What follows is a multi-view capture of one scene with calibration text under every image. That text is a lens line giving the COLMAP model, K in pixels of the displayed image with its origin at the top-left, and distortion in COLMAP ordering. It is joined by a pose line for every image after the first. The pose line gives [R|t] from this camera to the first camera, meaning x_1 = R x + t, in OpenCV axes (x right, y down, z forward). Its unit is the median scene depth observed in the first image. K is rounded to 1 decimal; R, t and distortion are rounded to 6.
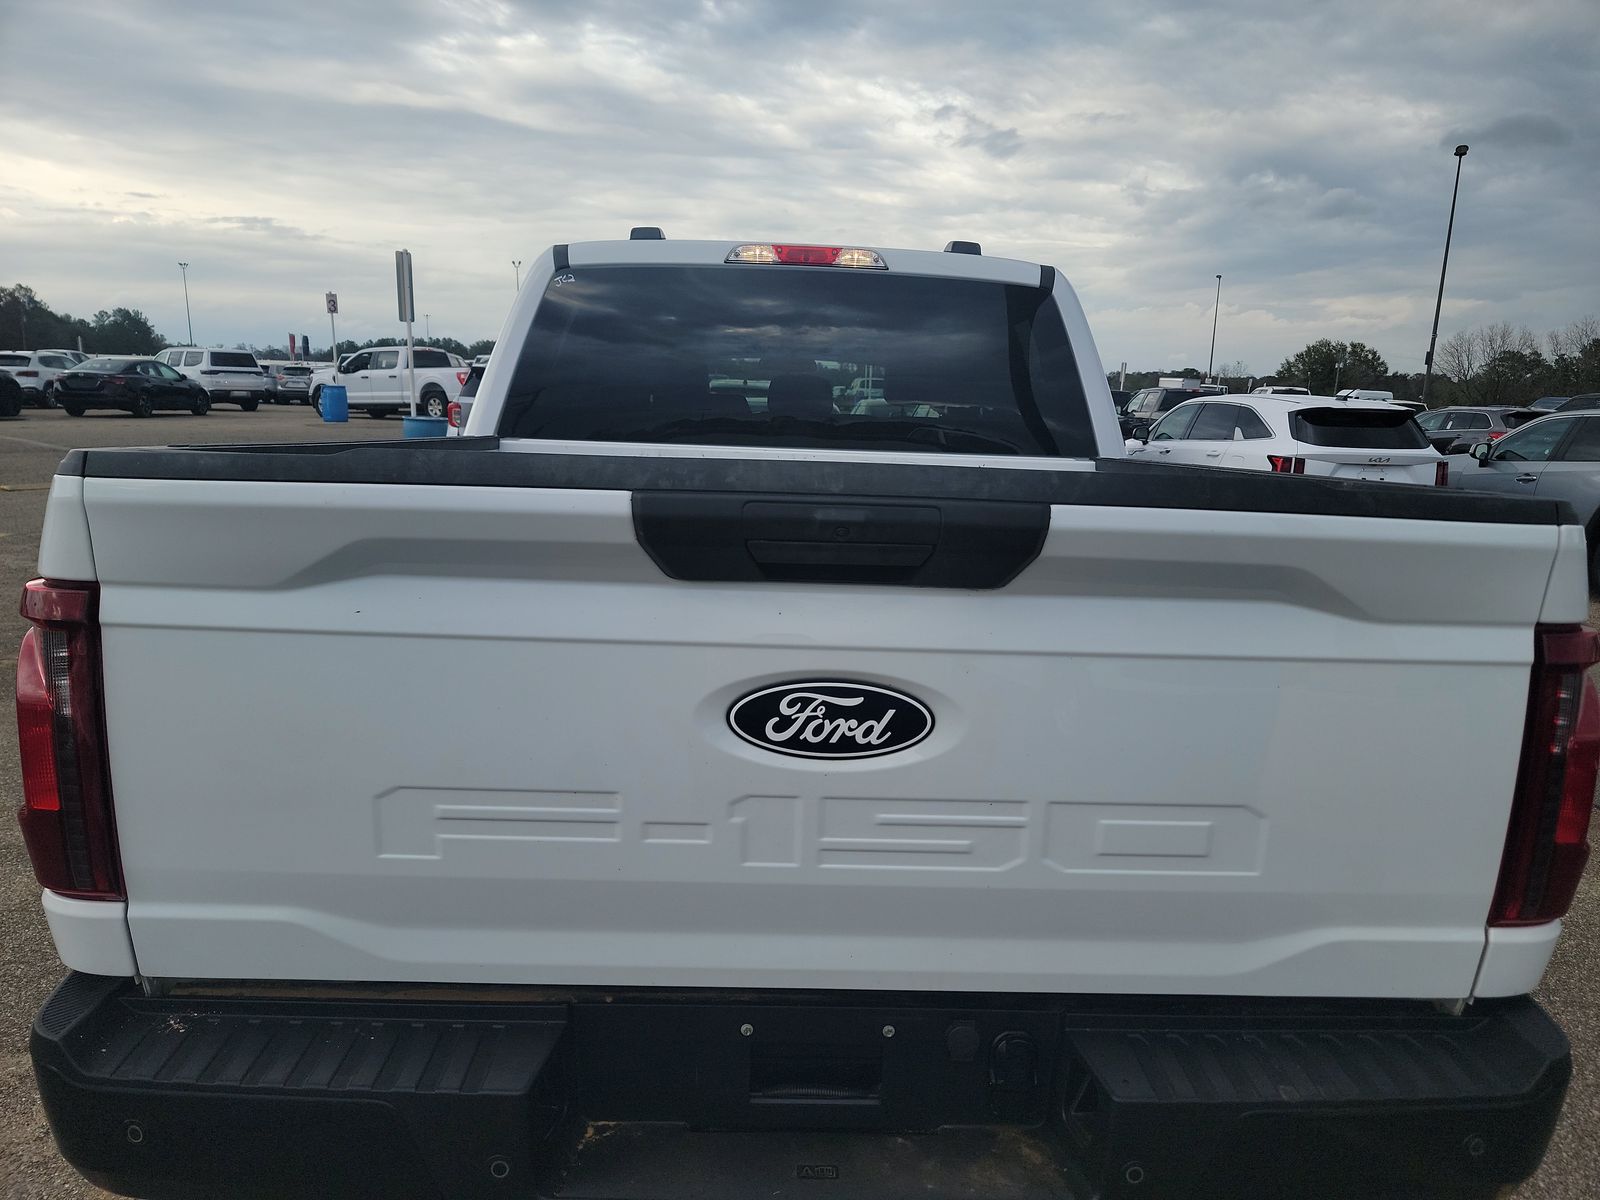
lens RADIAL K [[1119.7, 0, 810.9], [0, 1119.7, 651.0], [0, 0, 1]] dist [0.047607, -0.038370]
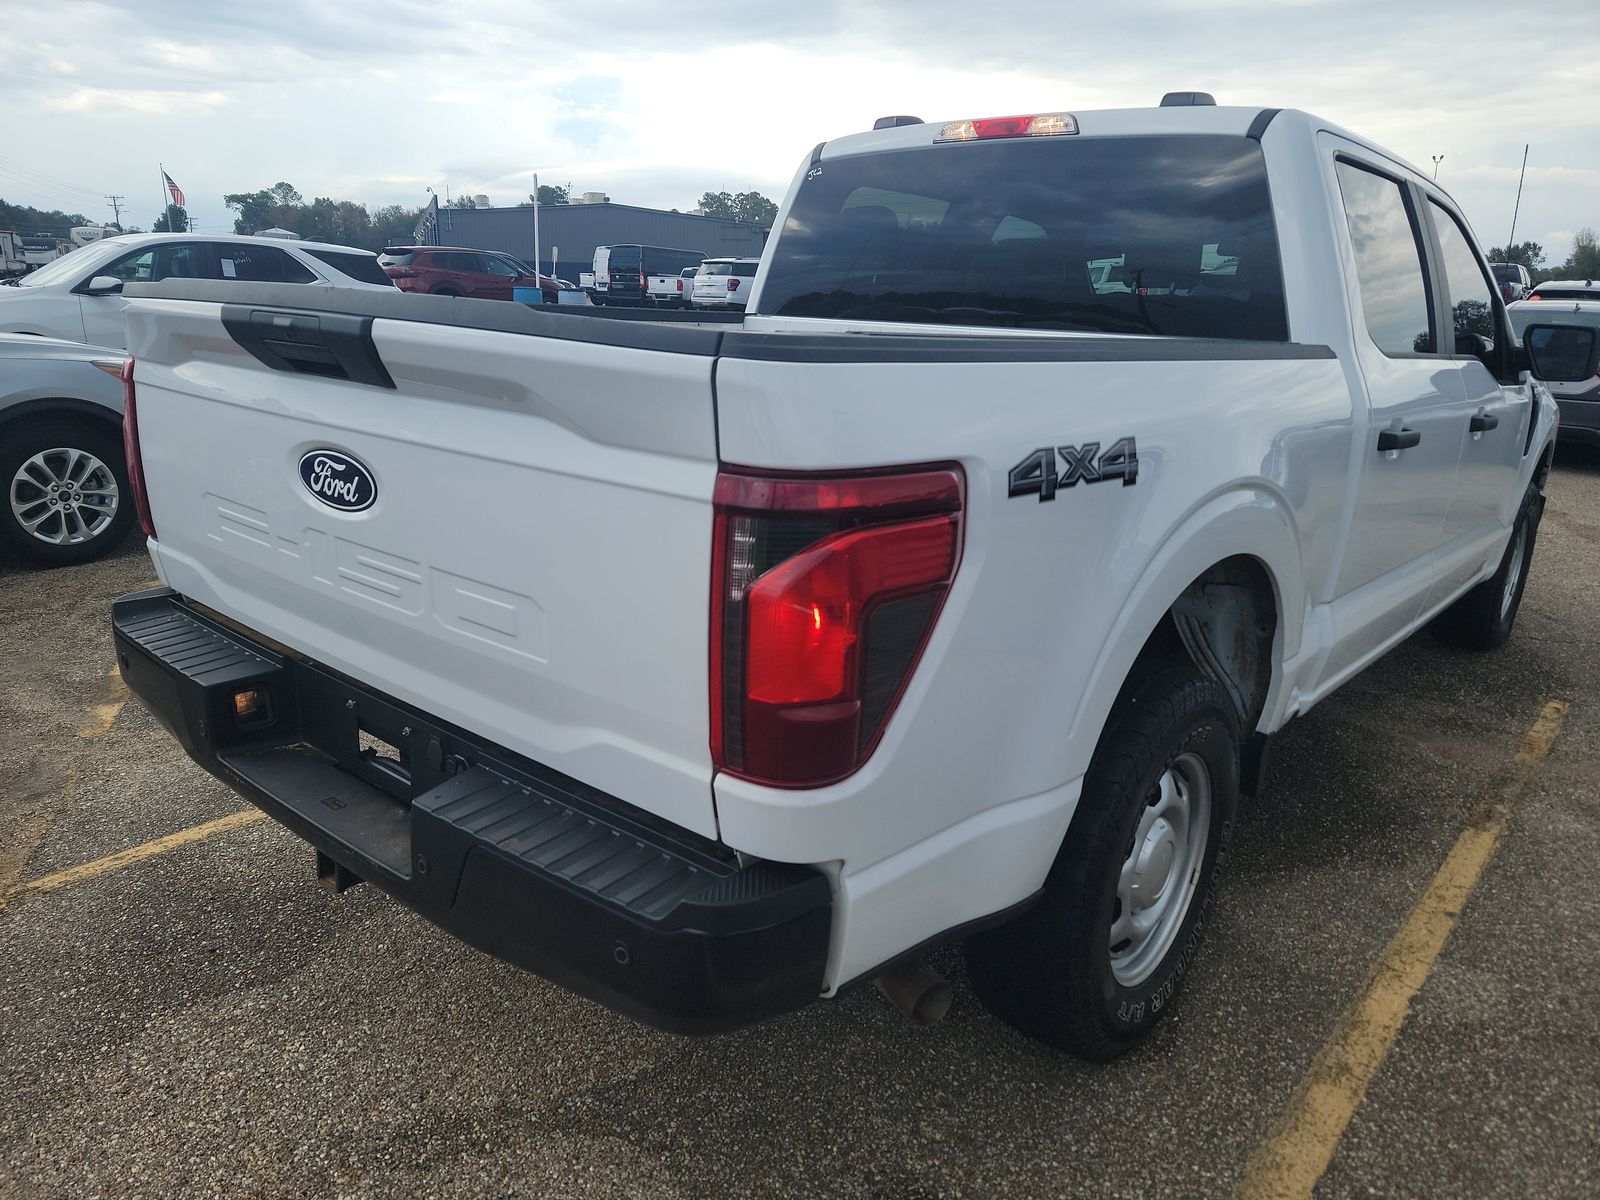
lens RADIAL K [[1119.7, 0, 800.8], [0, 1119.7, 617.1], [0, 0, 1]] dist [0.047607, -0.038370]
pose [[0.740730, 0.181051, -0.646946, 0.771446], [-0.152996, 0.983158, 0.099967, 0.000700], [0.654149, 0.024932, 0.755955, 0.185935]]
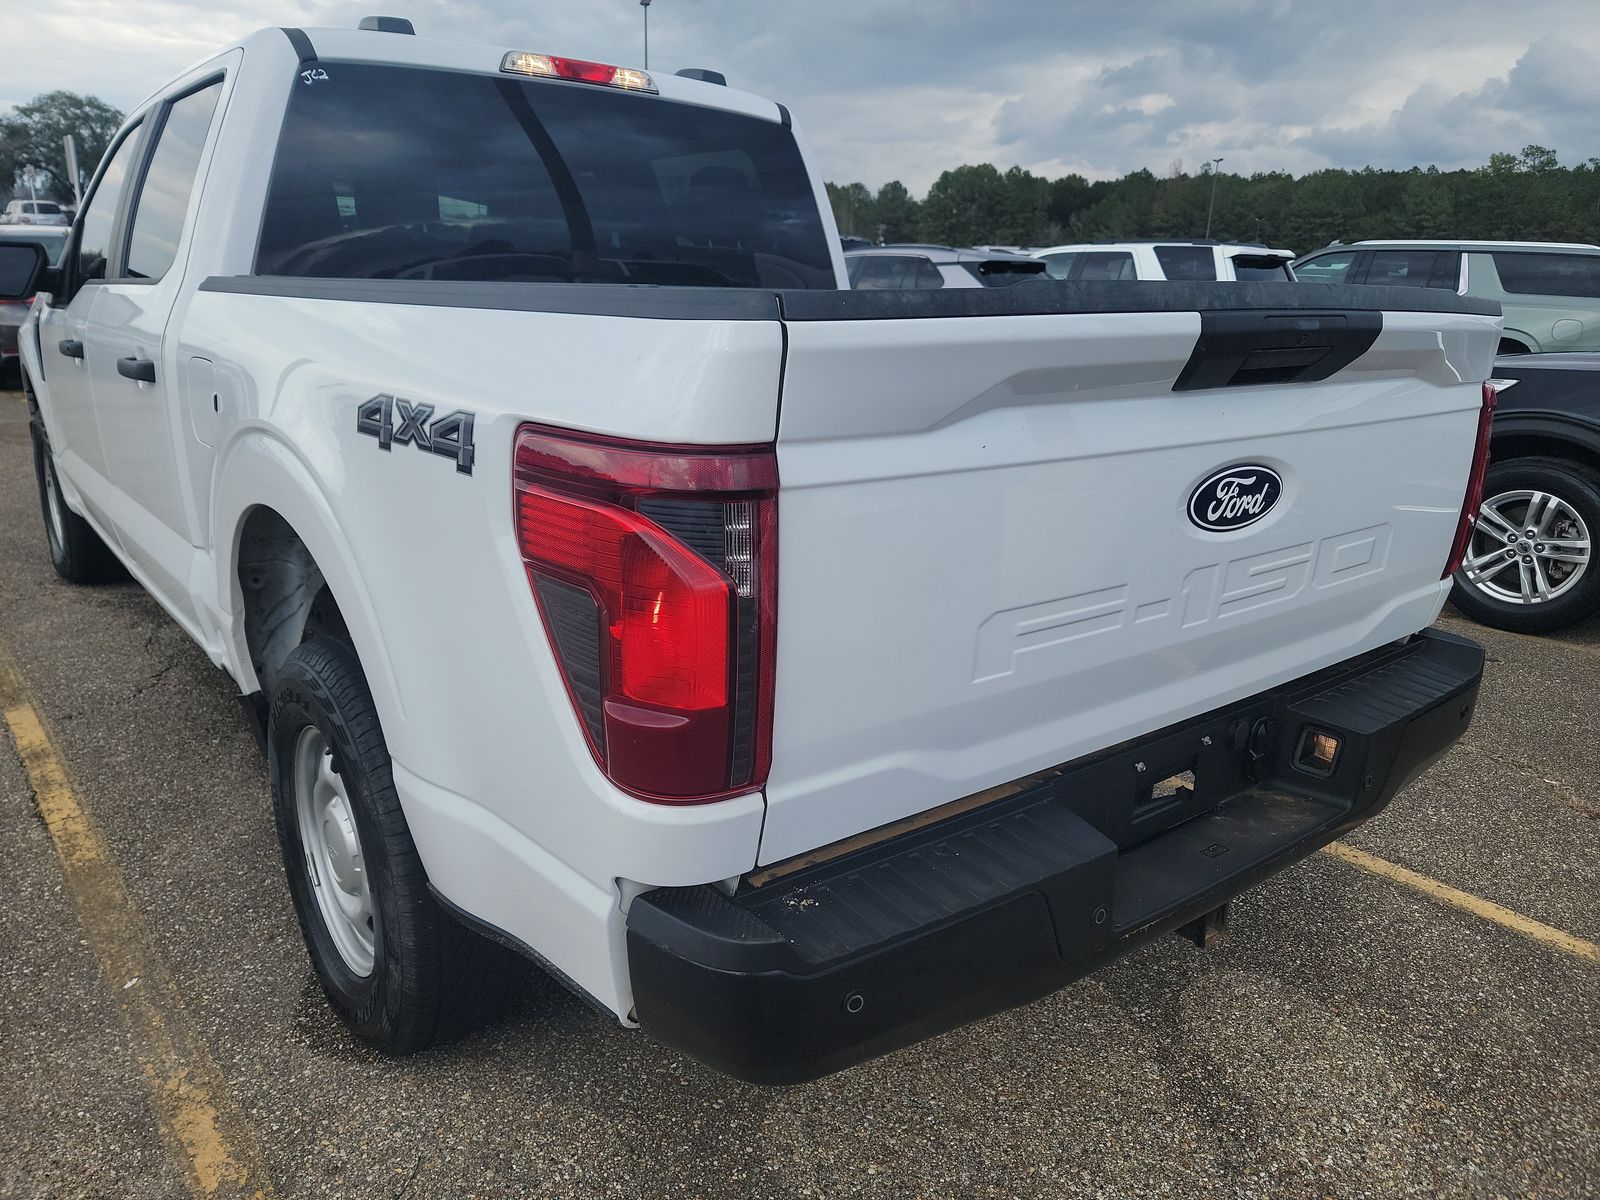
lens RADIAL K [[1119.7, 0, 785.8], [0, 1119.7, 635.5], [0, 0, 1]] dist [0.047607, -0.038370]
pose [[0.808513, -0.190650, 0.556739, -0.629752], [0.121941, 0.979810, 0.158441, -0.027398], [-0.575705, -0.060213, 0.815437, 0.144453]]
